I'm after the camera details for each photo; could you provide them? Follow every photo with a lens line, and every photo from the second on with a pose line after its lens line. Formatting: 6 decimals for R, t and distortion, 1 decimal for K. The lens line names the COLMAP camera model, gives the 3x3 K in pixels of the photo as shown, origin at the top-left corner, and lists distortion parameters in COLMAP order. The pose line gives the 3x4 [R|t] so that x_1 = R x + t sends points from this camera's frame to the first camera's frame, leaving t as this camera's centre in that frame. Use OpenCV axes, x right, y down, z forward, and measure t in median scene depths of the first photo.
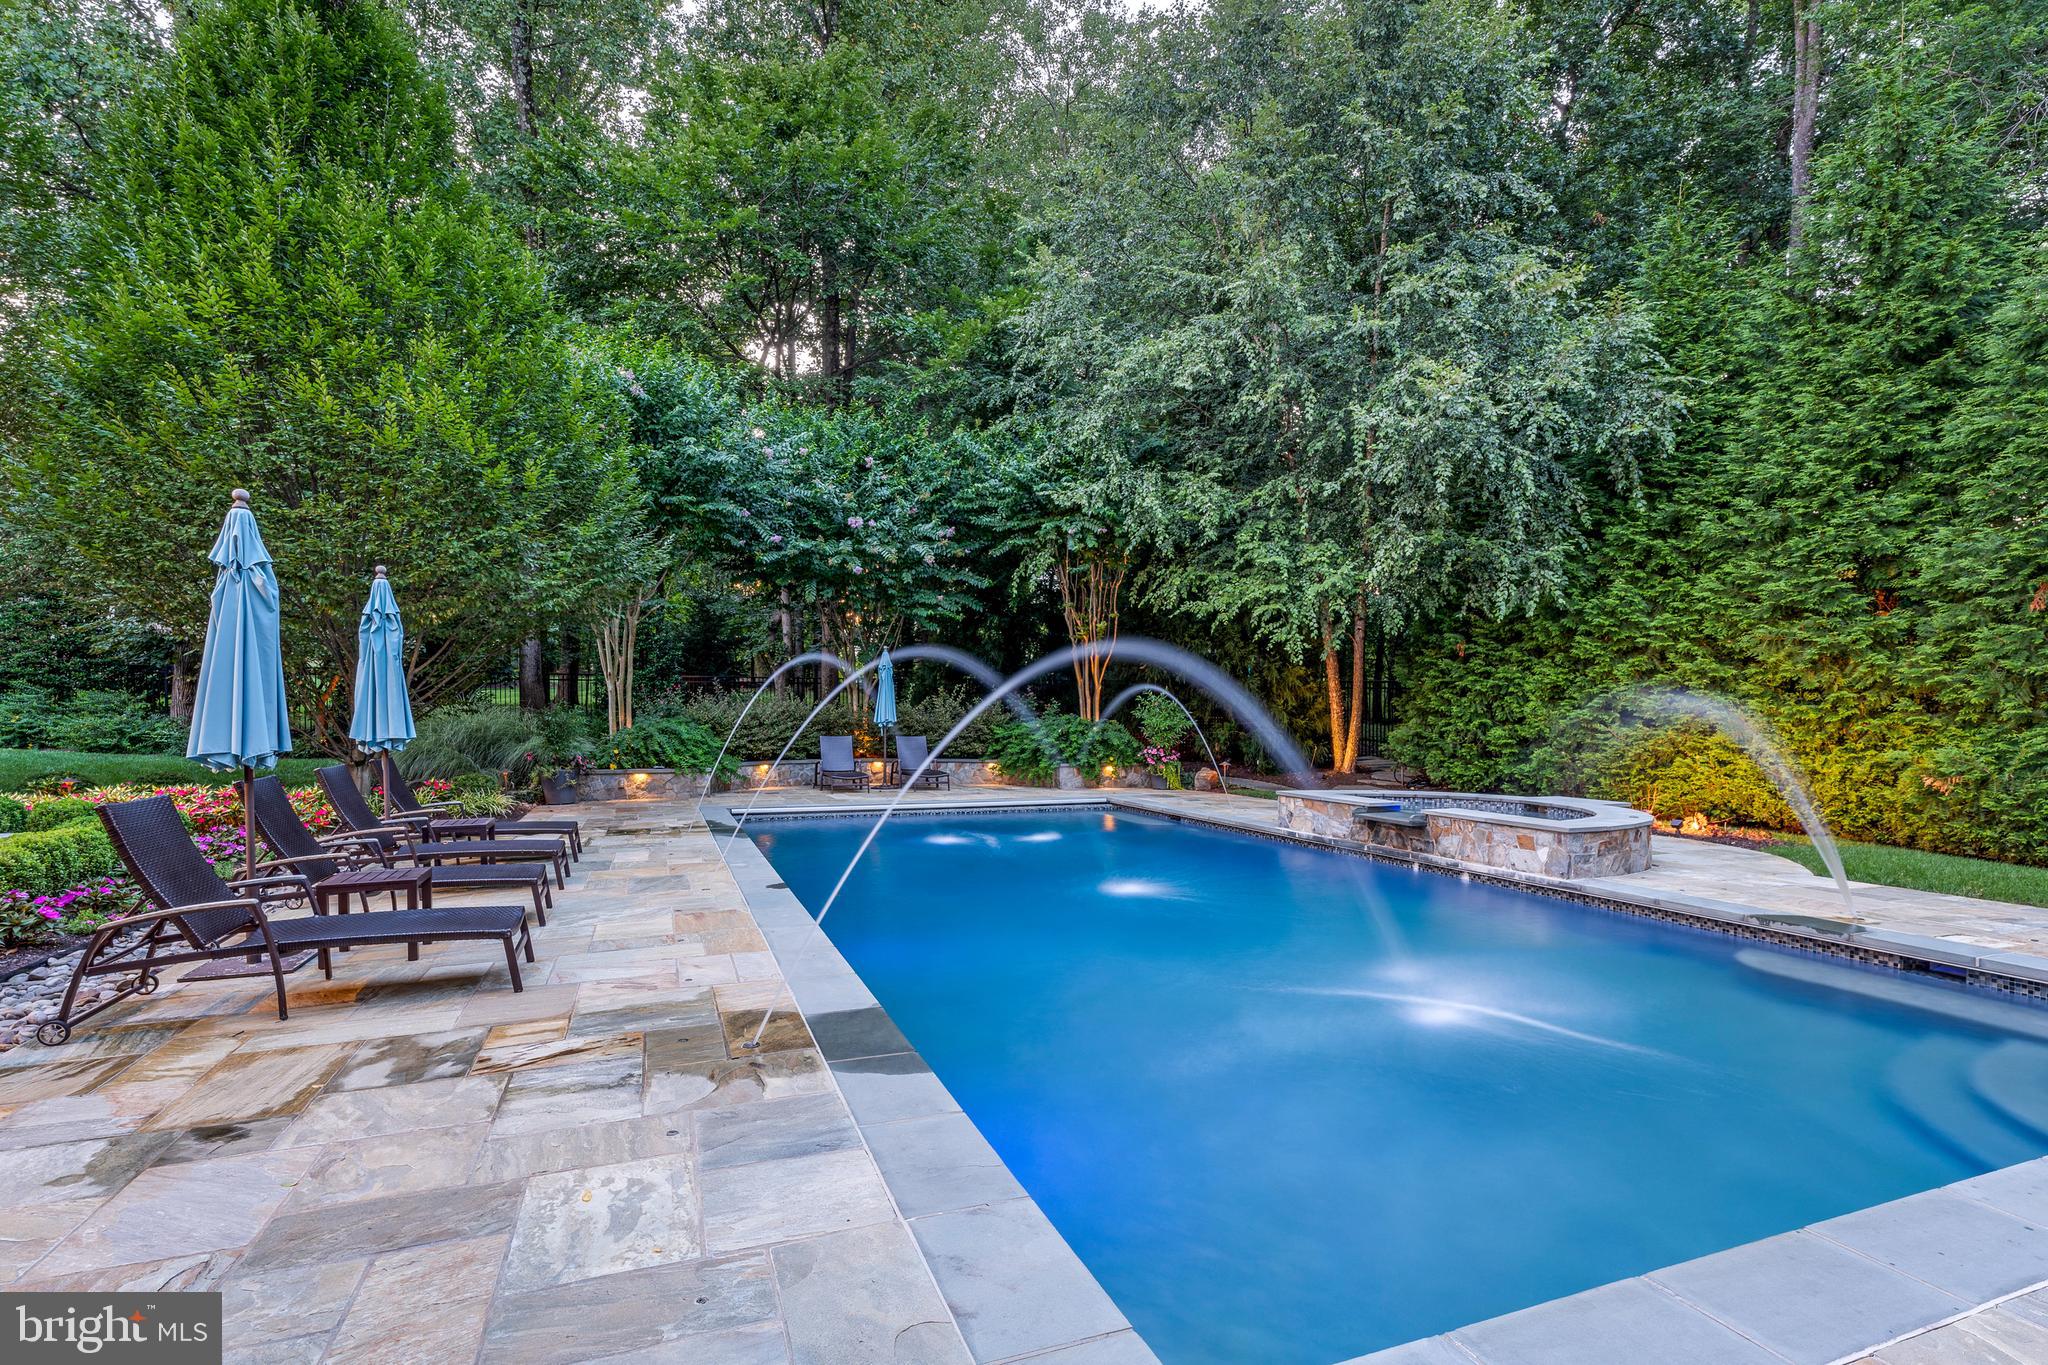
lens RADIAL K [[944.2, 0, 1045.5], [0, 944.2, 697.9], [0, 0, 1]] dist [0.000464, 0.000053]
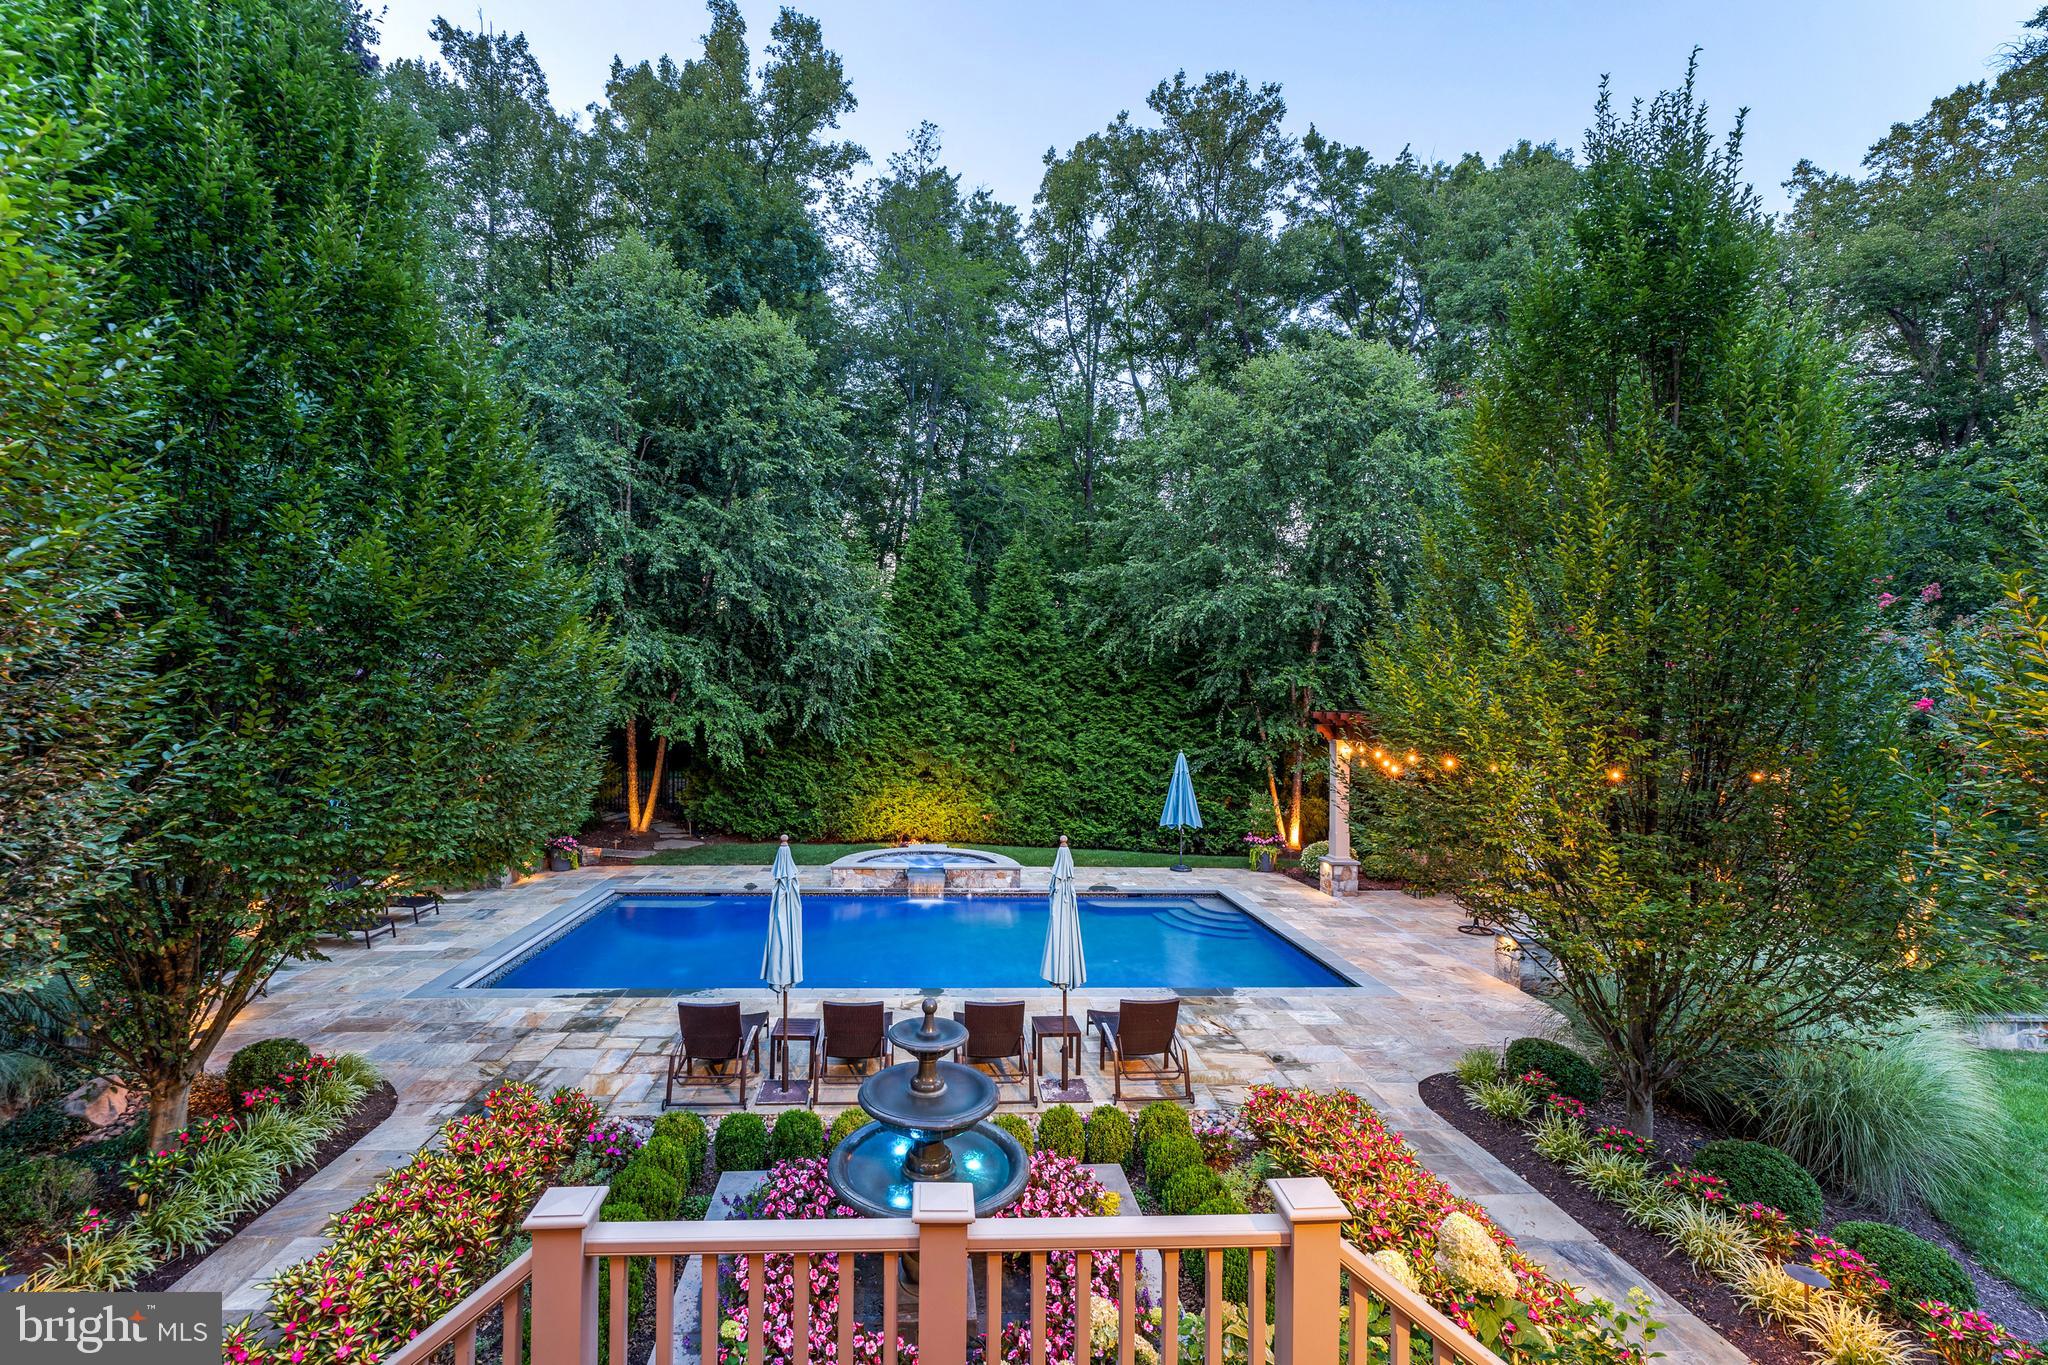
lens RADIAL K [[783.3, 0, 970.1], [0, 783.3, 691.6], [0, 0, 1]] dist [0.001127, -0.000142]
pose [[0.357183, 0.025983, 0.933673, -0.928872], [-0.025729, 0.999507, -0.017972, -0.183567], [-0.933680, -0.017603, 0.357675, 0.251104]]
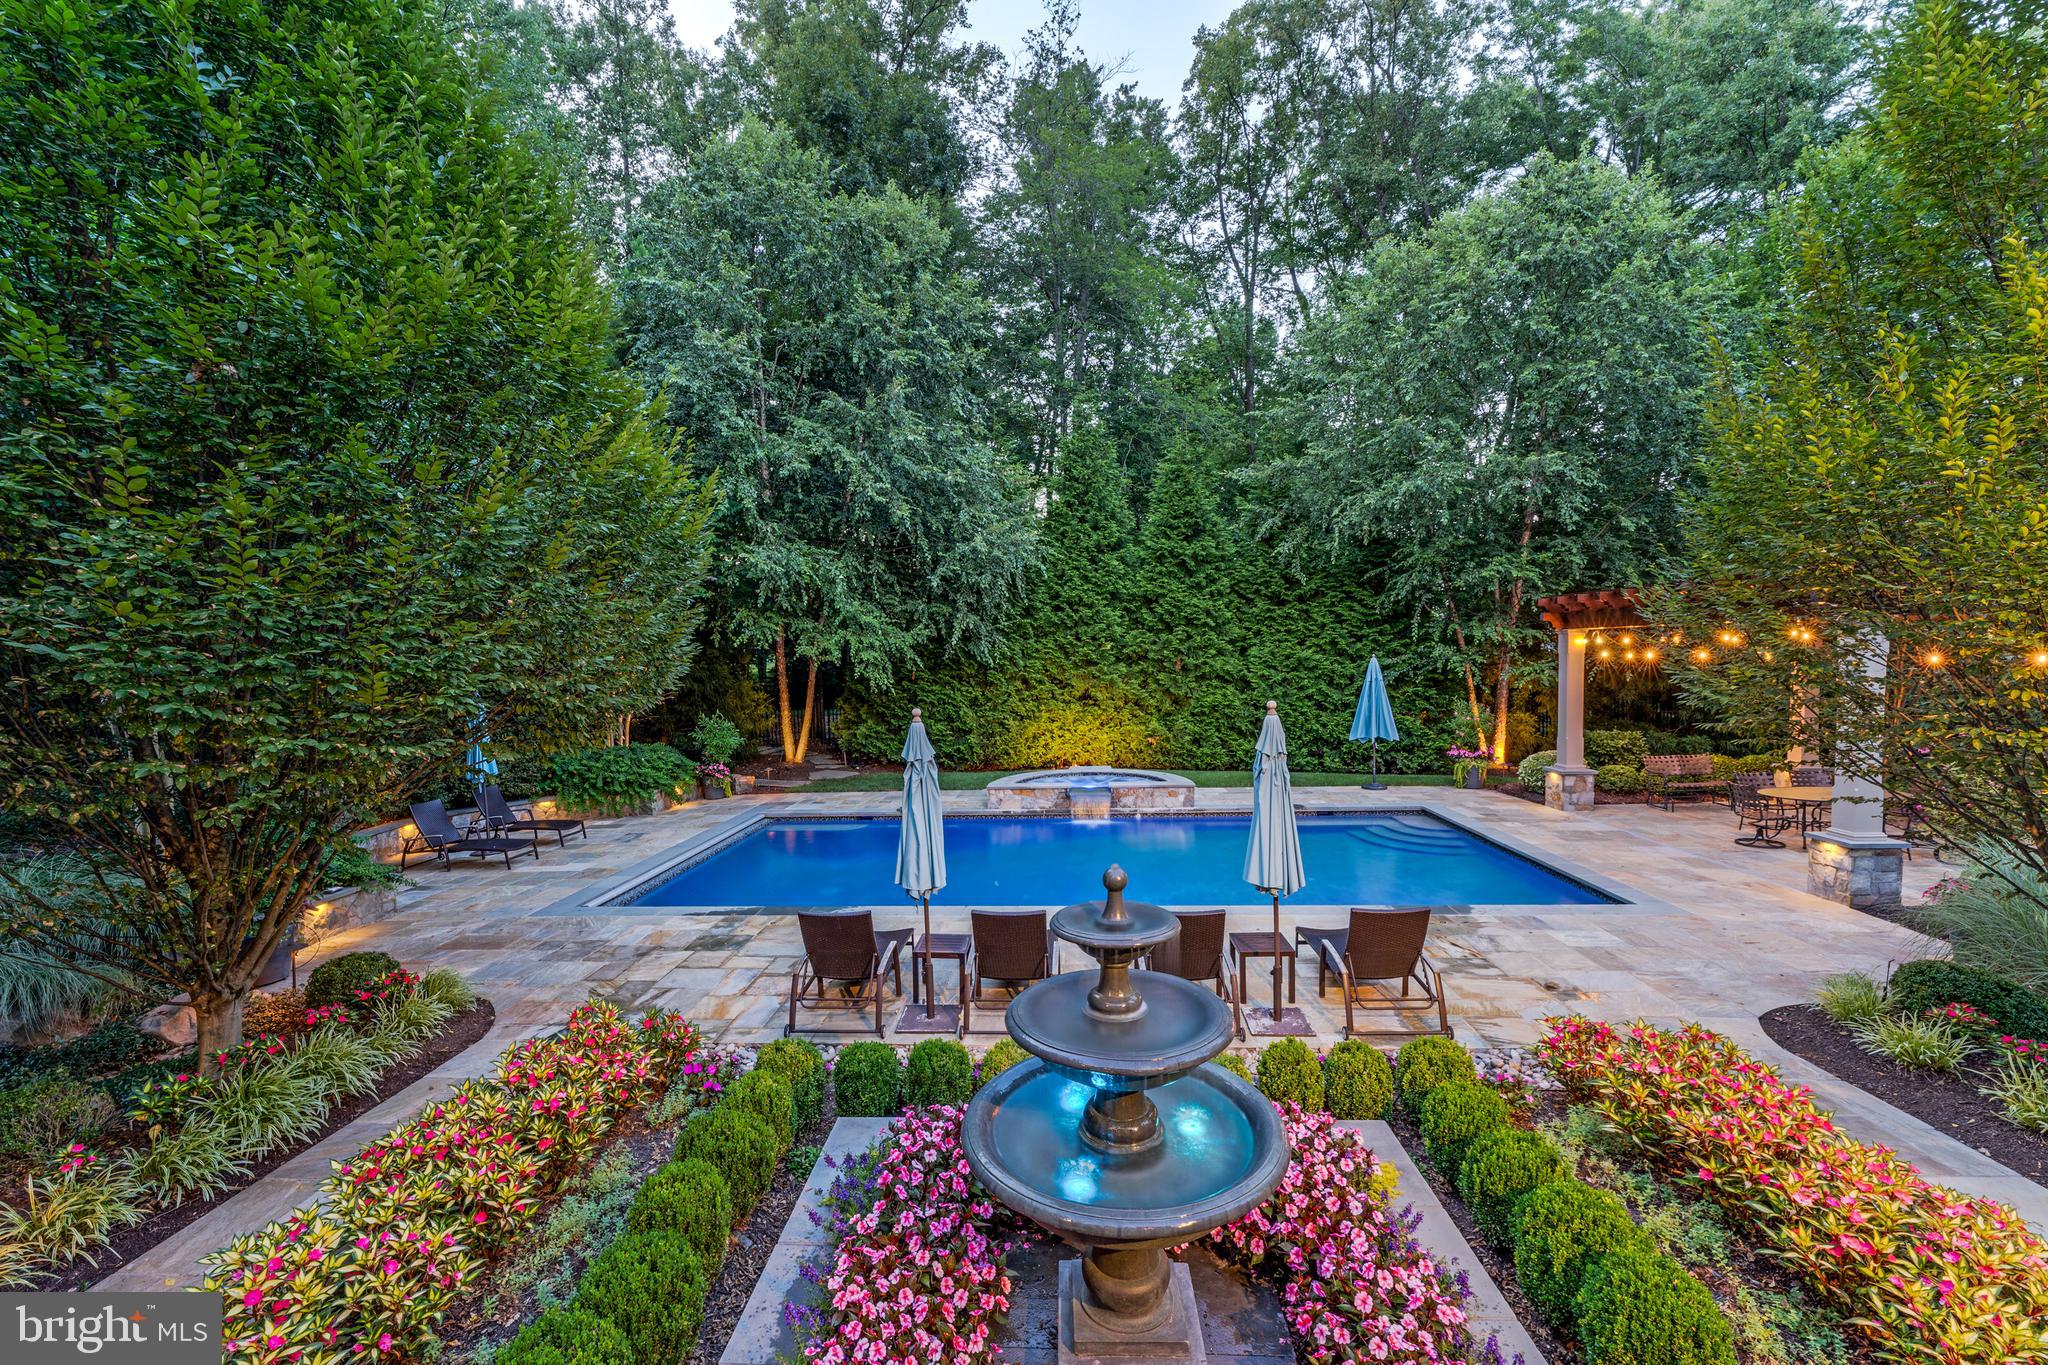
lens RADIAL K [[783.3, 0, 1050.4], [0, 783.3, 690.6], [0, 0, 1]] dist [0.001127, -0.000142]
pose [[0.446158, -0.048228, 0.893654, -0.814935], [0.007253, 0.998709, 0.050277, -0.118394], [-0.894925, -0.015950, 0.445931, 0.305382]]
